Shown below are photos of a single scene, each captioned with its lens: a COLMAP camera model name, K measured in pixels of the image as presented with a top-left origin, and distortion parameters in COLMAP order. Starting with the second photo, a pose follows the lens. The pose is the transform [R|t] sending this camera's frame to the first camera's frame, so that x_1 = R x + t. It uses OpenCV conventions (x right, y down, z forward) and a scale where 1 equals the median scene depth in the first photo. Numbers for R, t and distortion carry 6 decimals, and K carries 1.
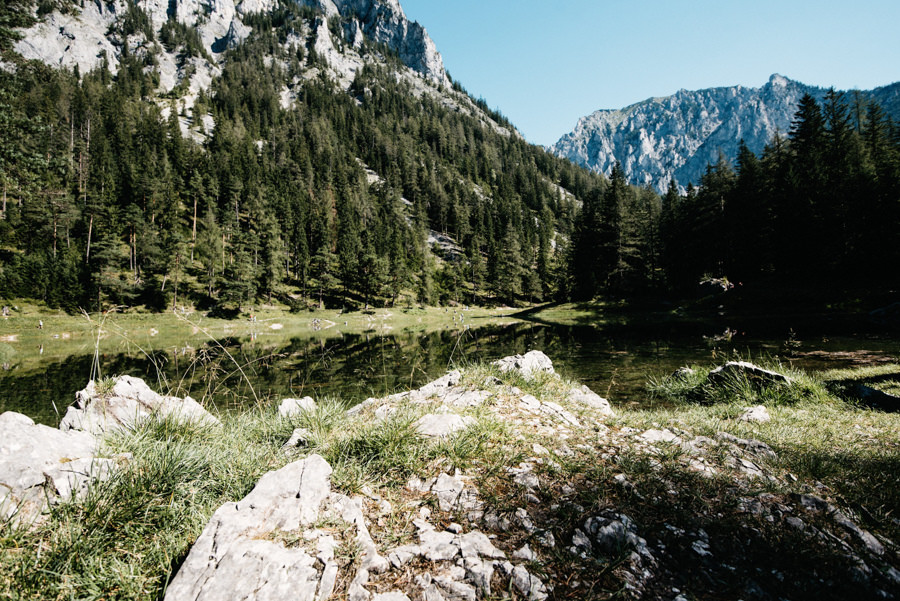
lens RADIAL K [[509.5, 0, 451.8], [0, 509.5, 304.5], [0, 0, 1]] dist [-0.008406, -0.002798]
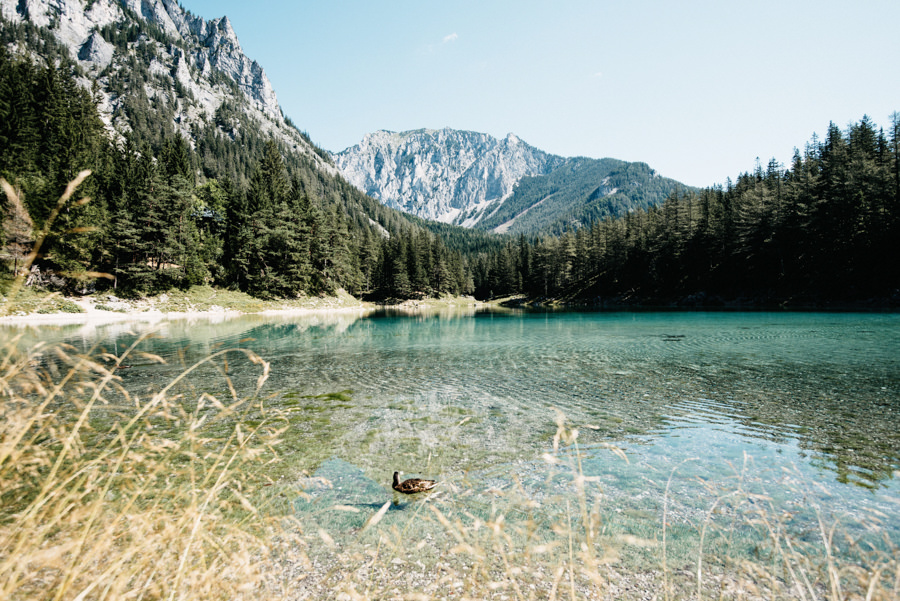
lens RADIAL K [[509.5, 0, 449.9], [0, 509.5, 301.5], [0, 0, 1]] dist [-0.008406, -0.002798]
pose [[0.899861, 0.036761, 0.434625, -0.077874], [-0.042539, 0.999088, 0.003570, -0.001702], [-0.434098, -0.021701, 0.900604, -0.154851]]
